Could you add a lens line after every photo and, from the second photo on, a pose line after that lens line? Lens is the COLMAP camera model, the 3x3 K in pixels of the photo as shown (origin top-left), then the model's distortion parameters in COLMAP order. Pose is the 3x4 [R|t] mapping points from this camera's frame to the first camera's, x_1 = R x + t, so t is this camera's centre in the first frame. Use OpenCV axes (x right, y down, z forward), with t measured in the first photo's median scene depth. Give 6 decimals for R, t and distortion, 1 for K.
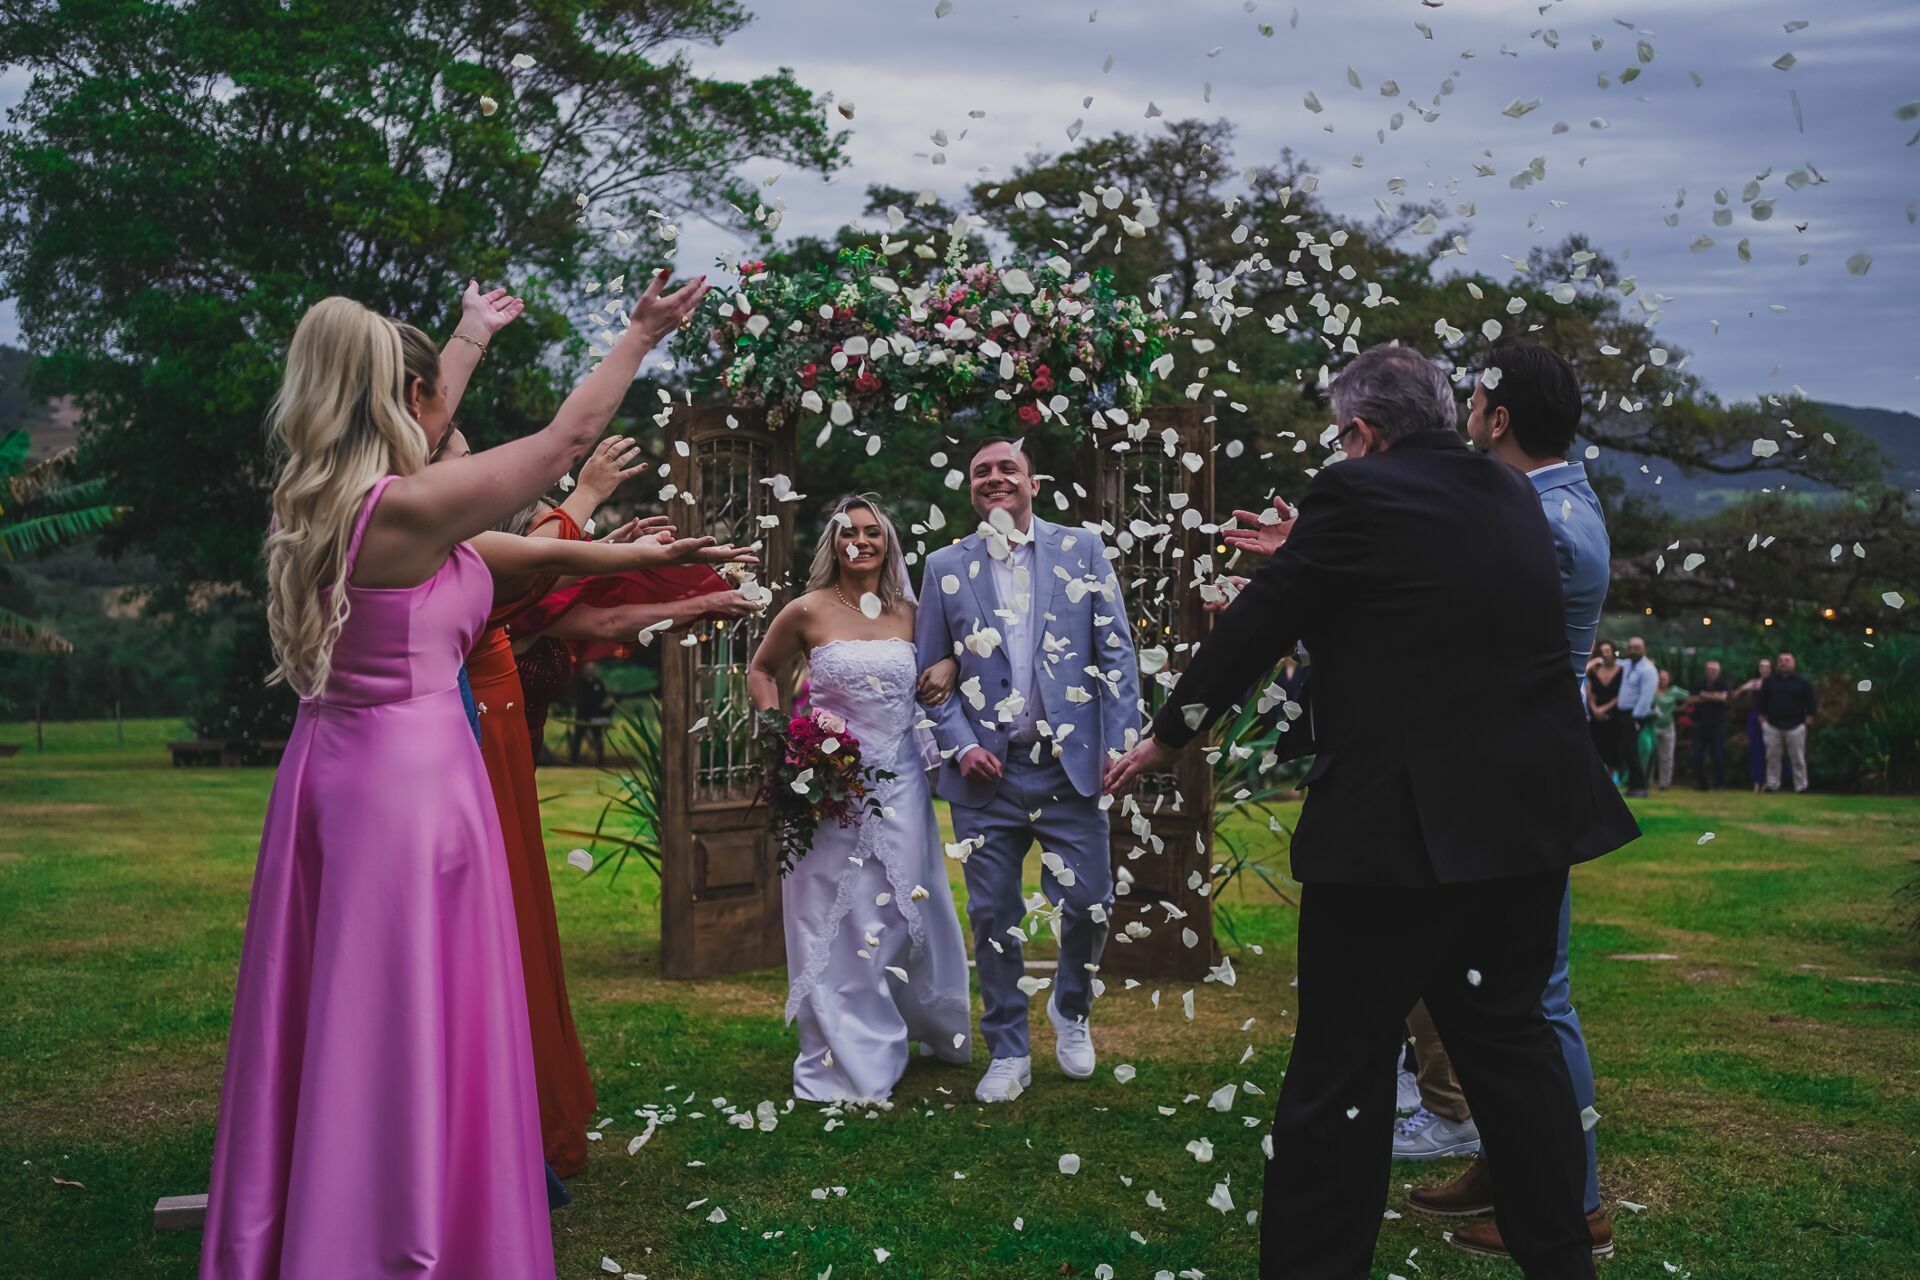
lens RADIAL K [[2024.7, 0, 920.2], [0, 2024.7, 640.0], [0, 0, 1]] dist [0.007604, 0.029404]
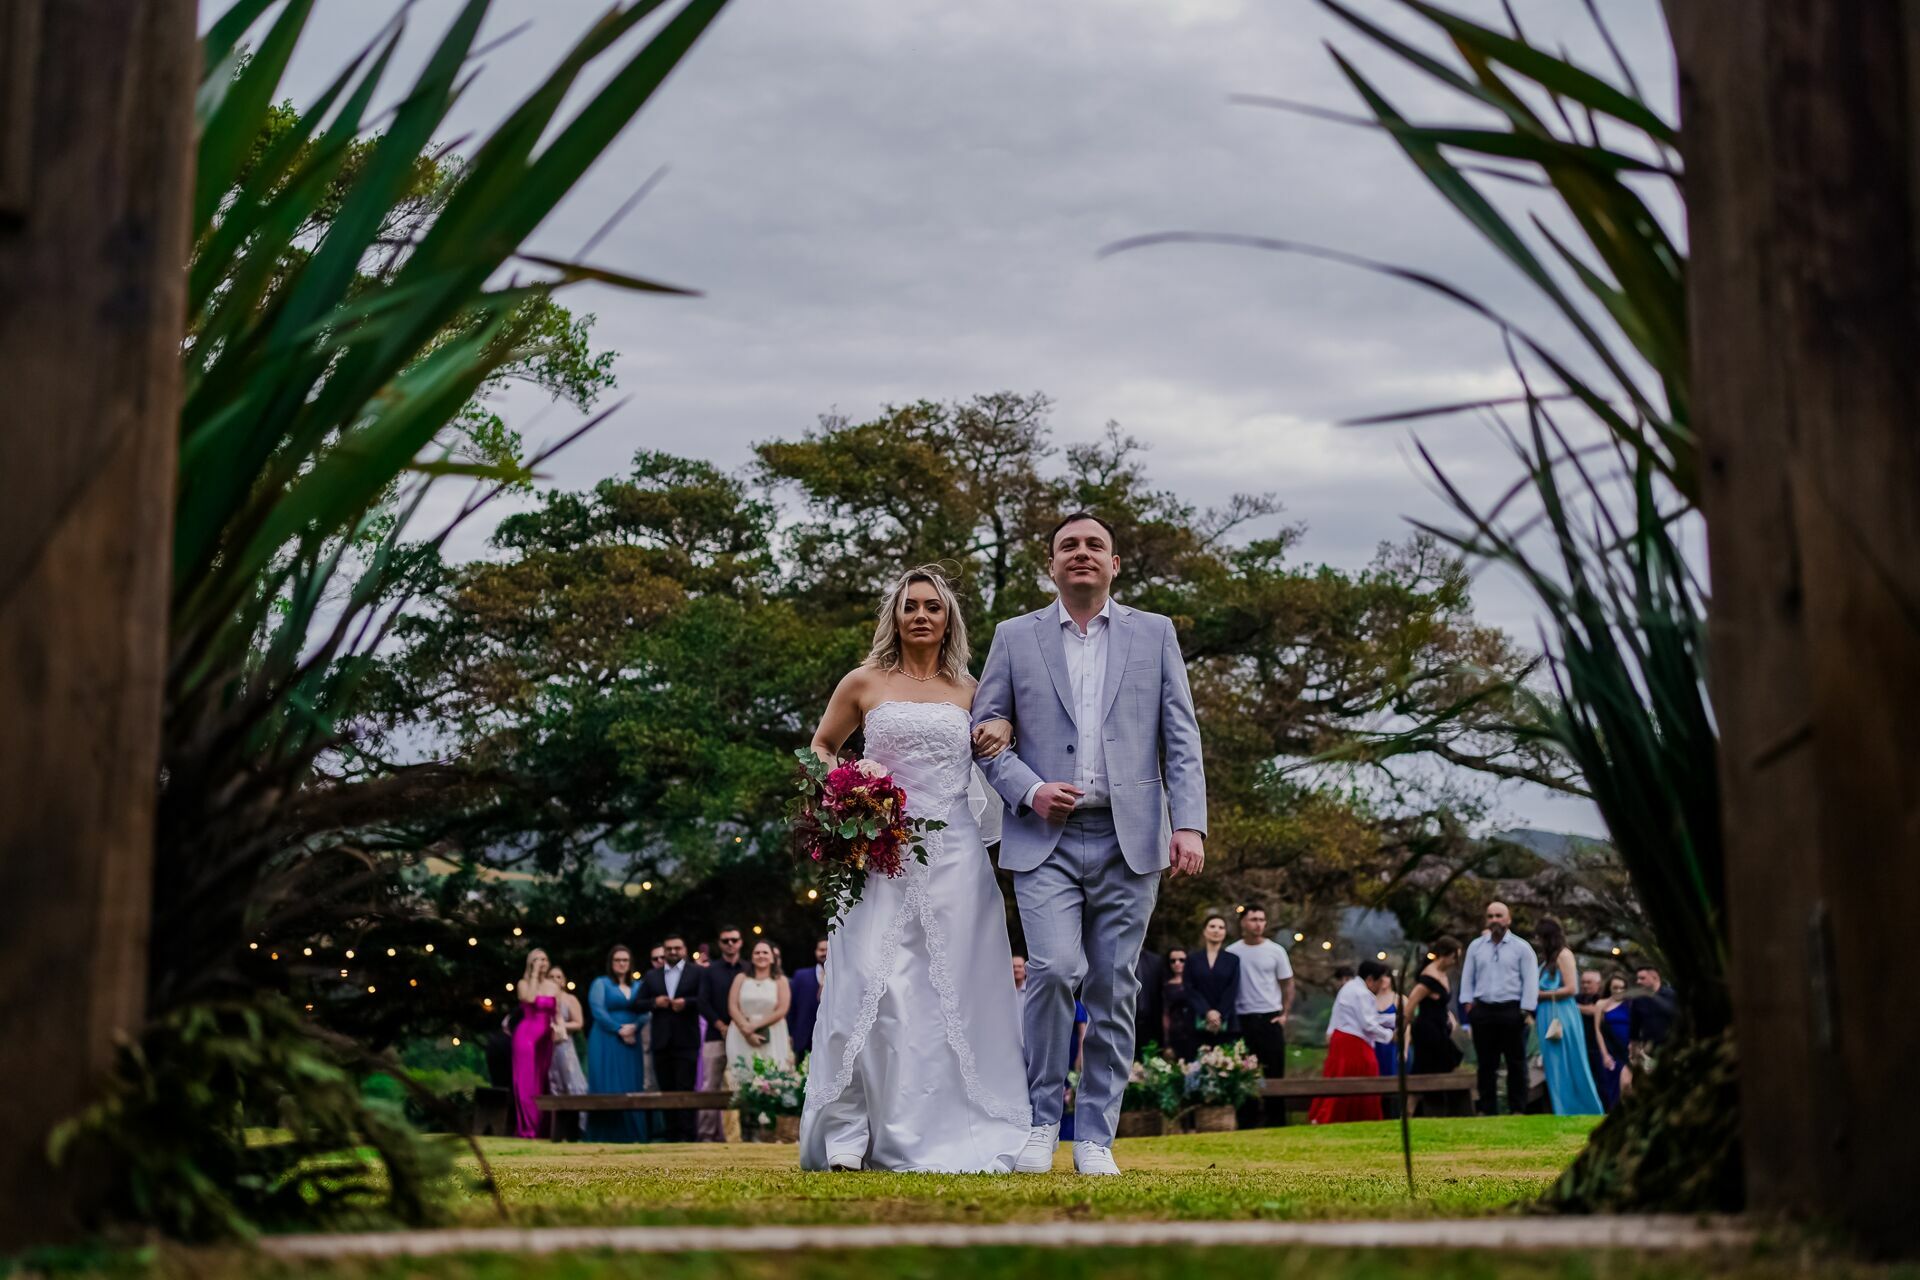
lens RADIAL K [[1983.8, 0, 960.0], [0, 1983.8, 640.0], [0, 0, 1]] dist [0.008638, 0.003617]
pose [[0.990035, 0.020969, 0.139251, -0.004959], [0.009306, 0.976947, -0.213279, 0.038101], [-0.140513, 0.212449, 0.967017, 0.195397]]
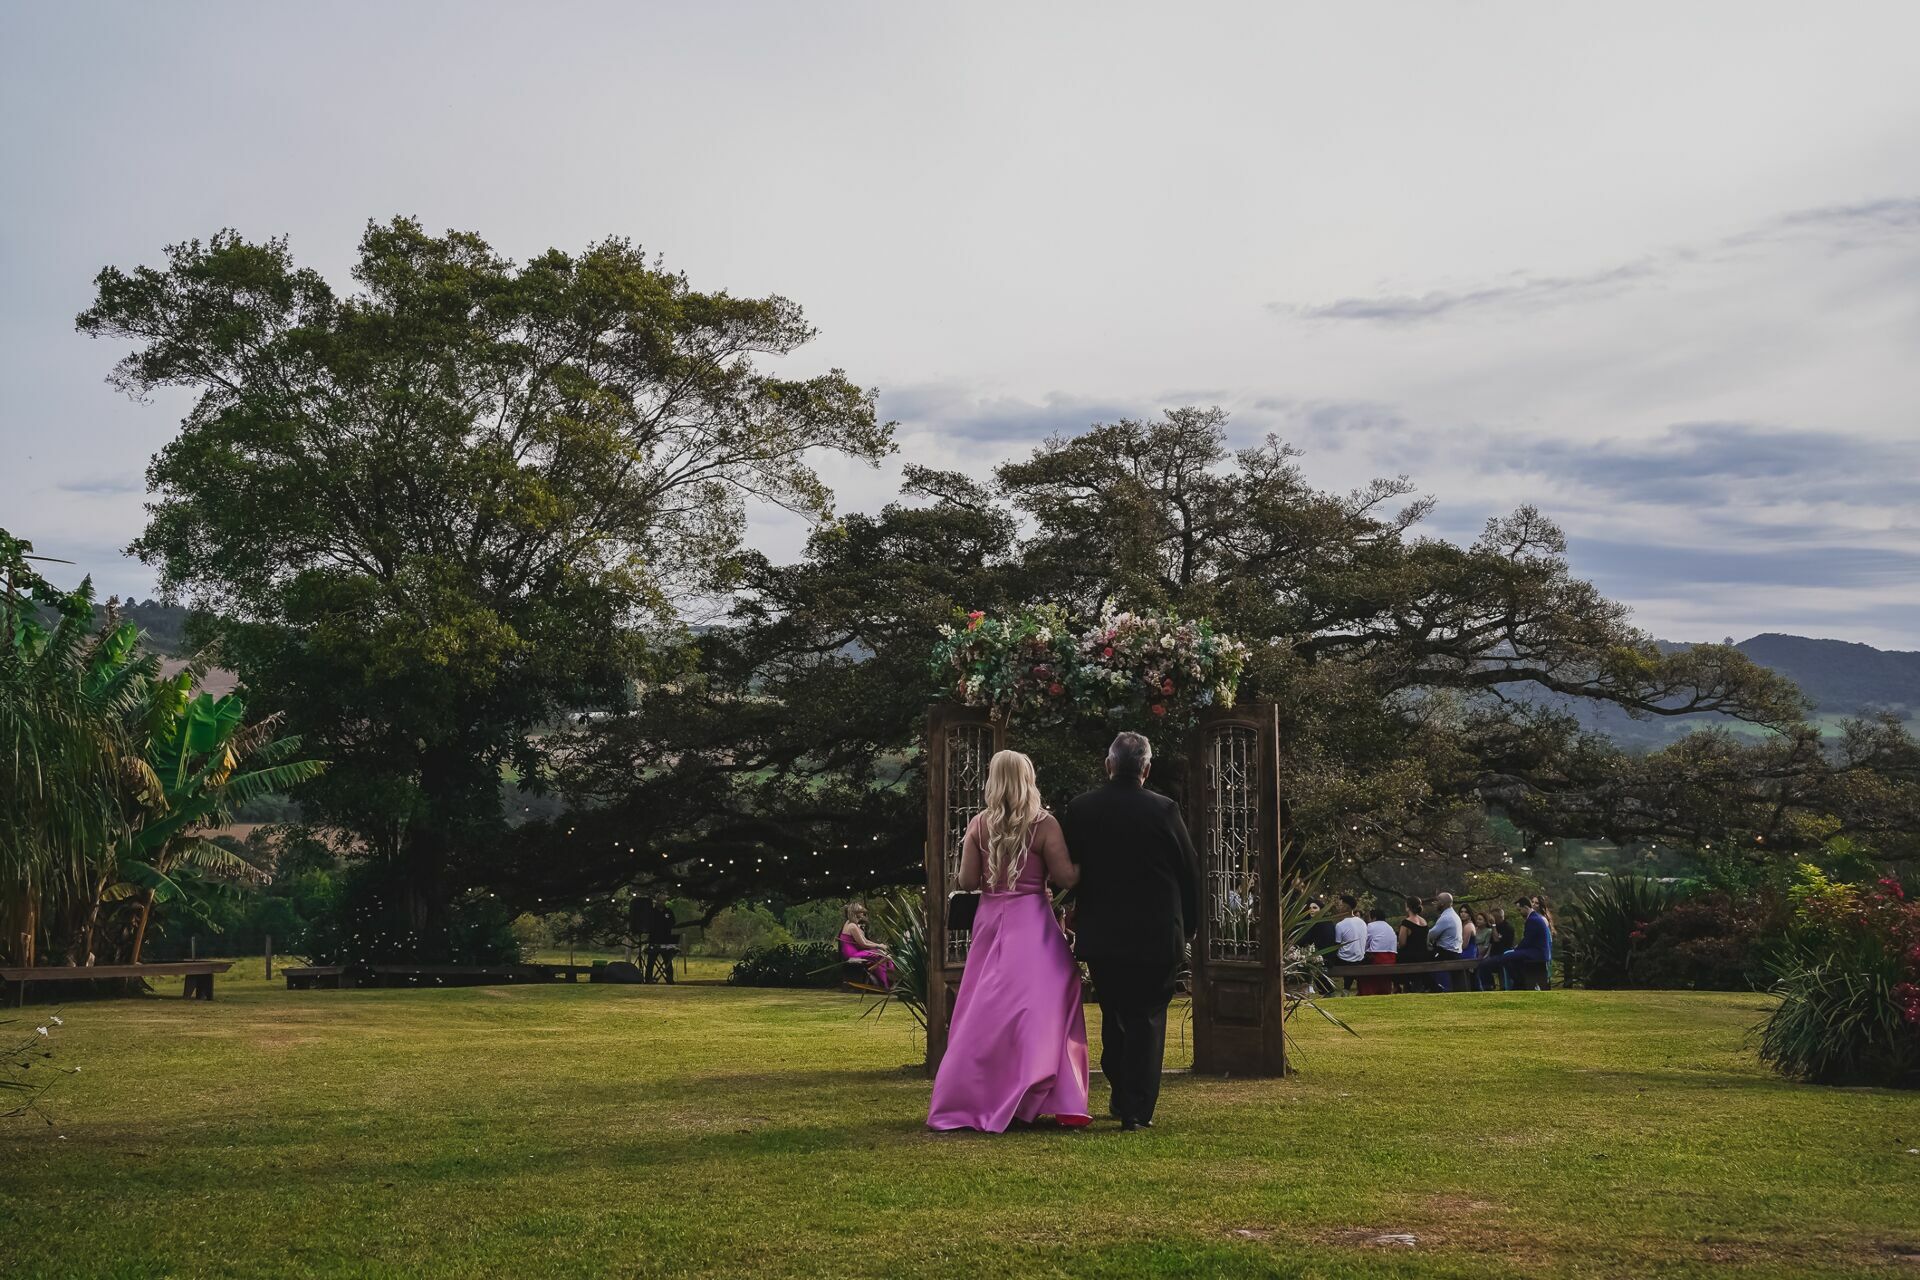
lens RADIAL K [[2026.0, 0, 959.3], [0, 2026.0, 656.1], [0, 0, 1]] dist [0.004956, 0.012411]
pose [[0.999516, -0.007357, 0.030219, -0.032383], [0.010663, 0.993793, -0.110733, 0.006778], [-0.029217, 0.111002, 0.993391, -0.120802]]
